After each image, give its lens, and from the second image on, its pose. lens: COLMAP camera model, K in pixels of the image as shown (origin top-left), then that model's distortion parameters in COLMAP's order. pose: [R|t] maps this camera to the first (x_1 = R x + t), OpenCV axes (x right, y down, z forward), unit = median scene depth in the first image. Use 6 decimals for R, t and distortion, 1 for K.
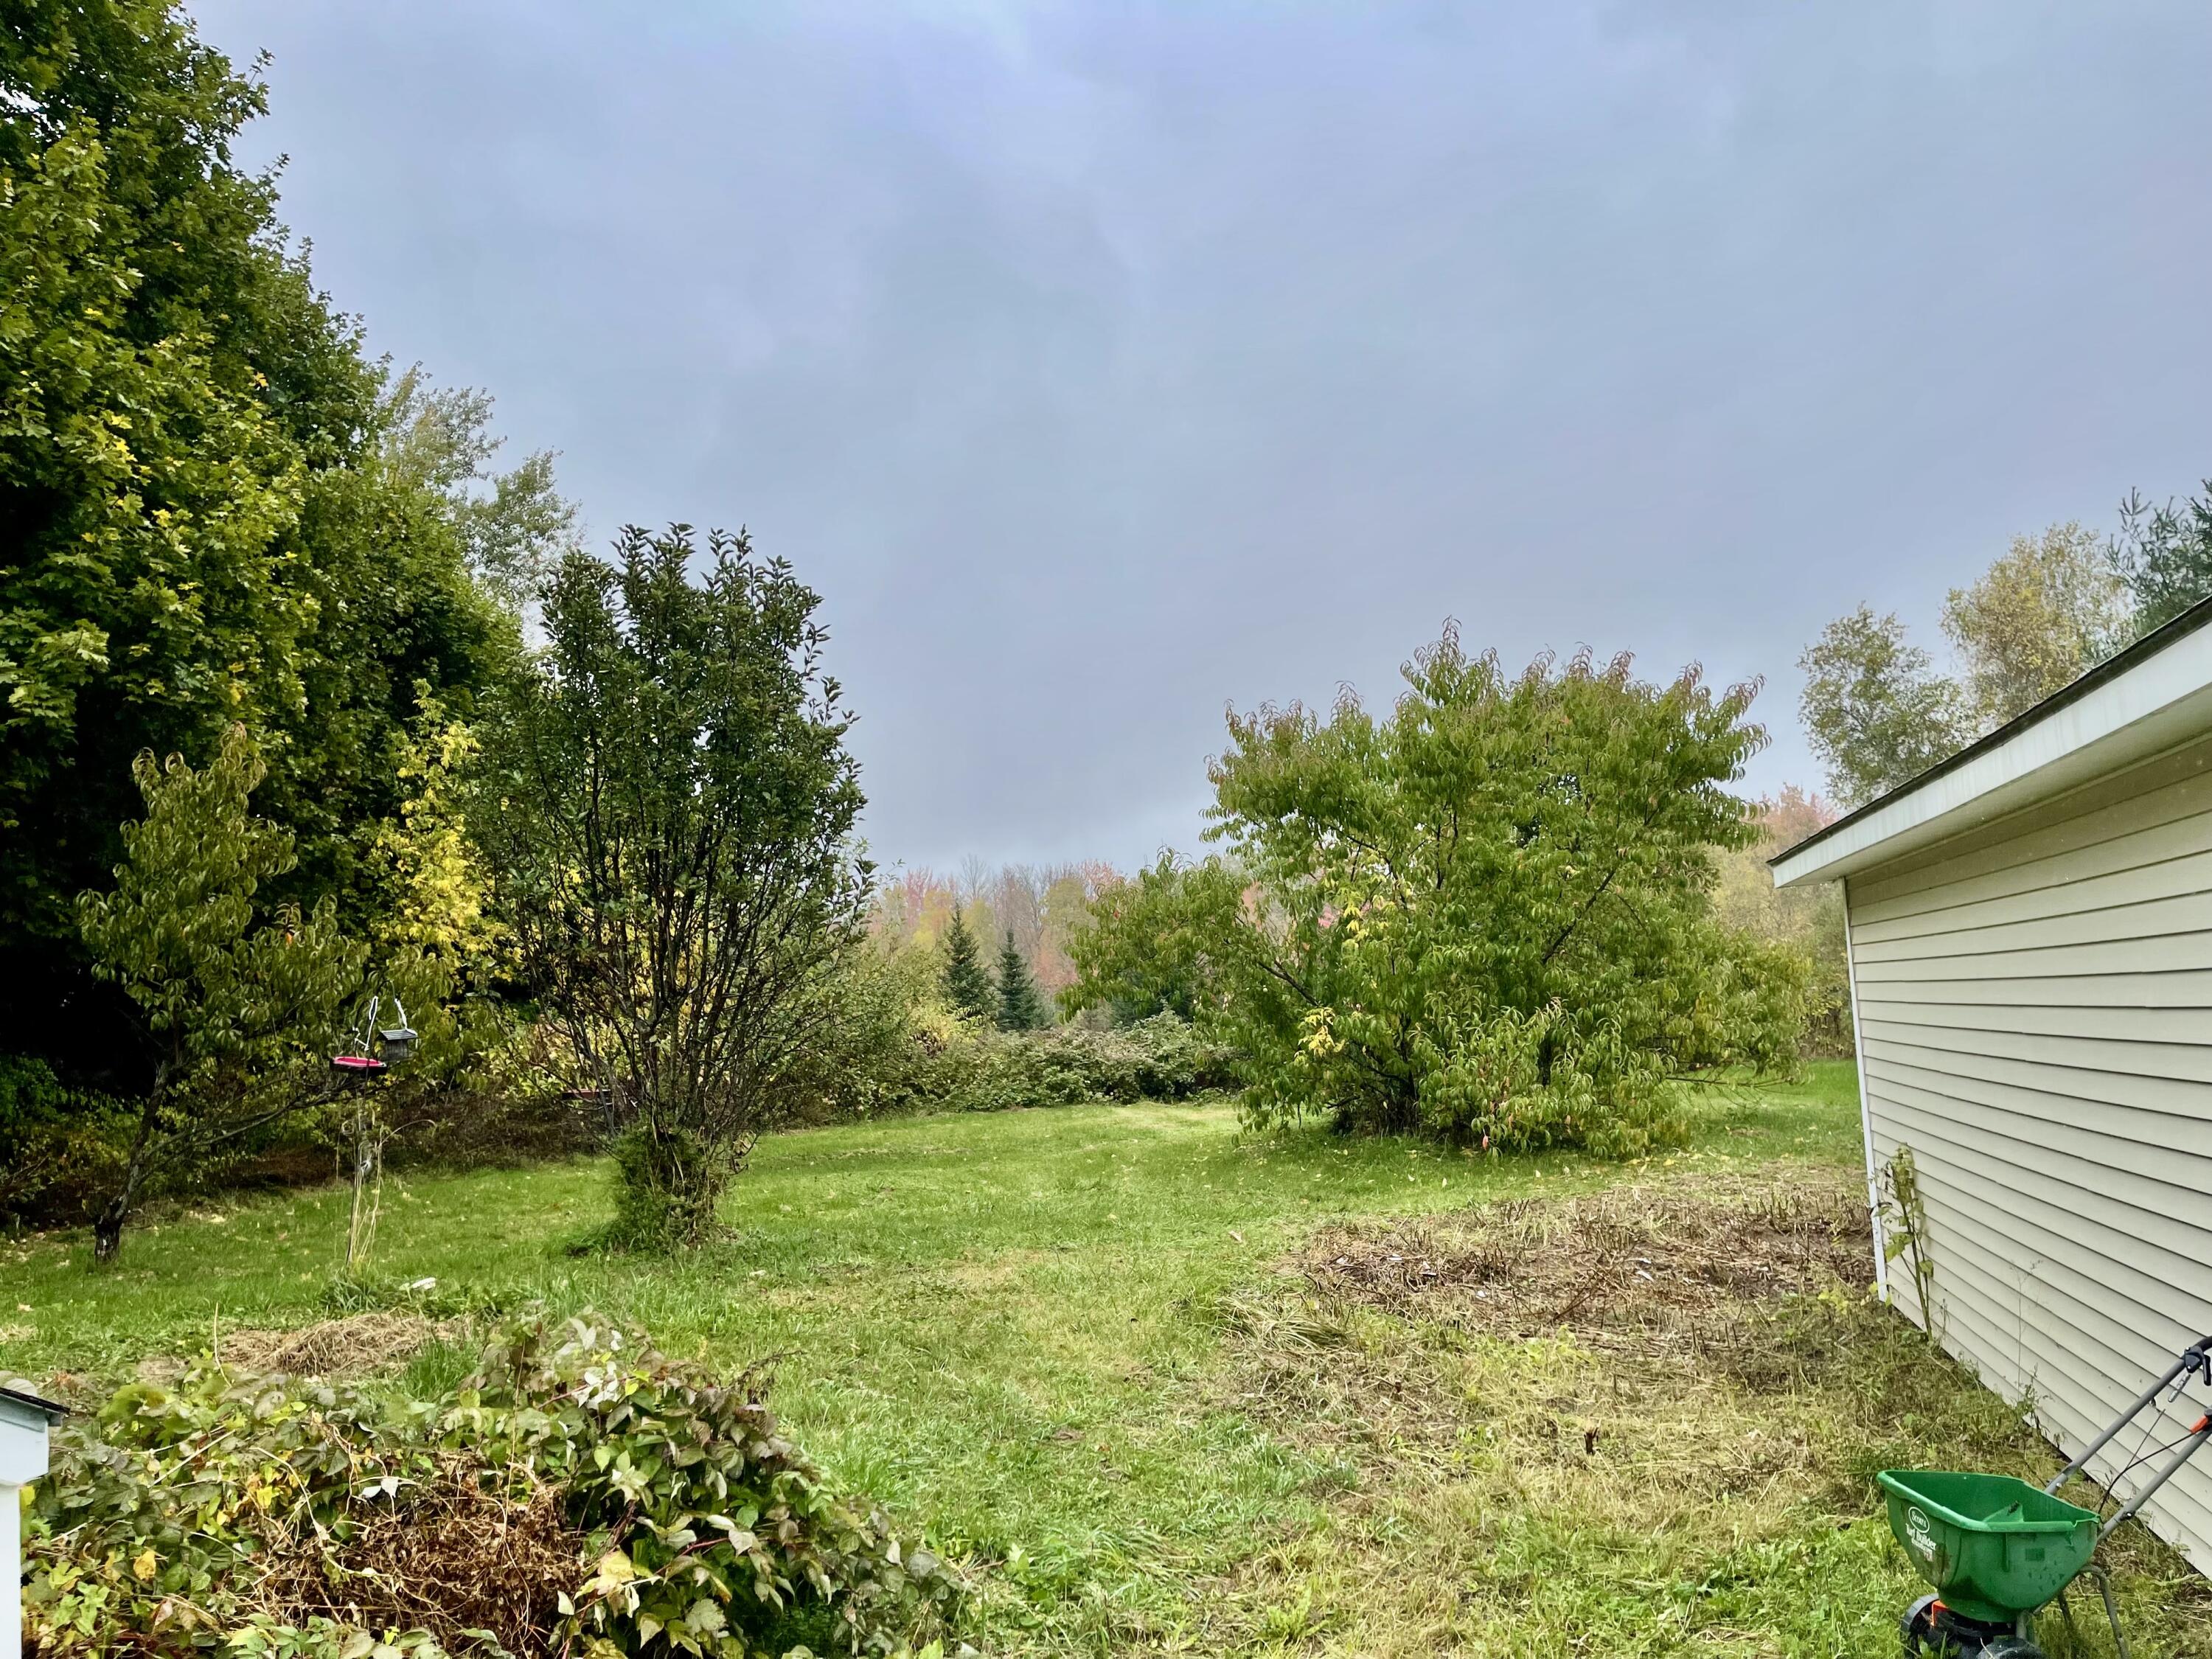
lens RADIAL K [[1648.5, 0, 1119.1], [0, 1648.5, 832.4], [0, 0, 1]] dist [0.053232, -0.076905]
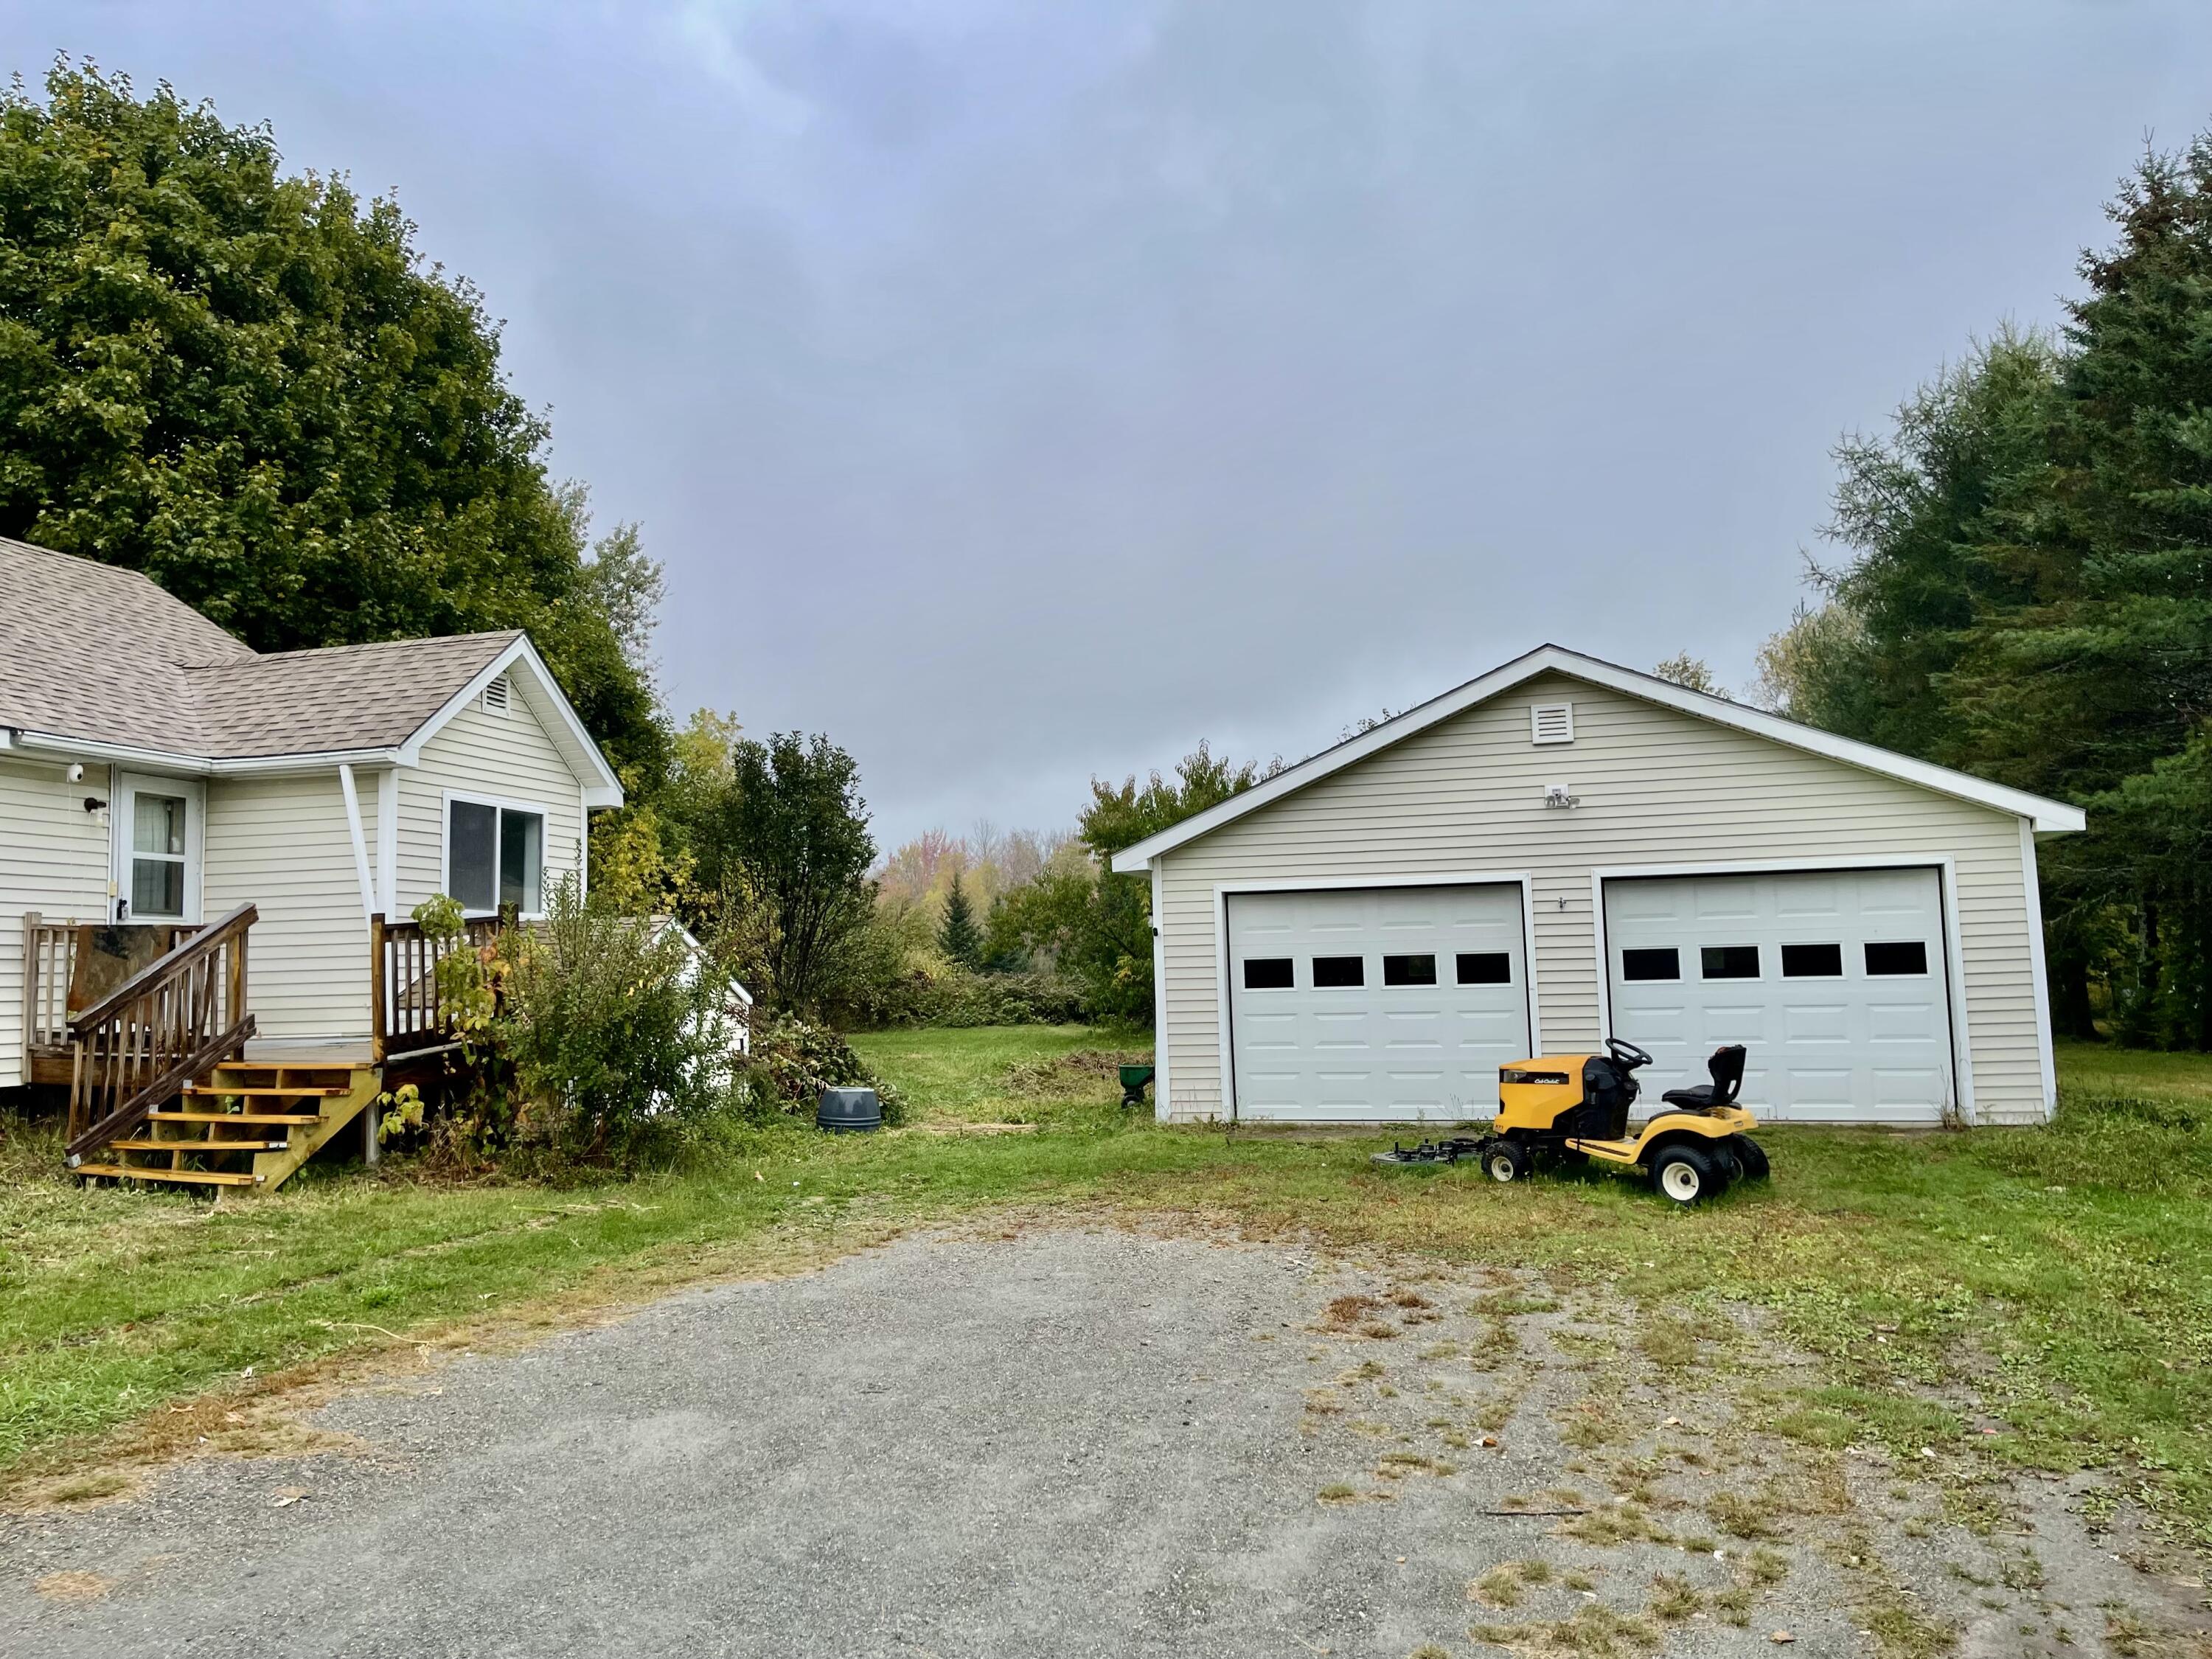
lens RADIAL K [[1648.5, 0, 1101.6], [0, 1648.5, 802.9], [0, 0, 1]] dist [0.053232, -0.076905]
pose [[0.999559, 0.019899, -0.022027, 0.110836], [-0.019743, 0.999779, 0.007244, -0.061650], [0.022166, -0.006806, 0.999731, -0.680903]]
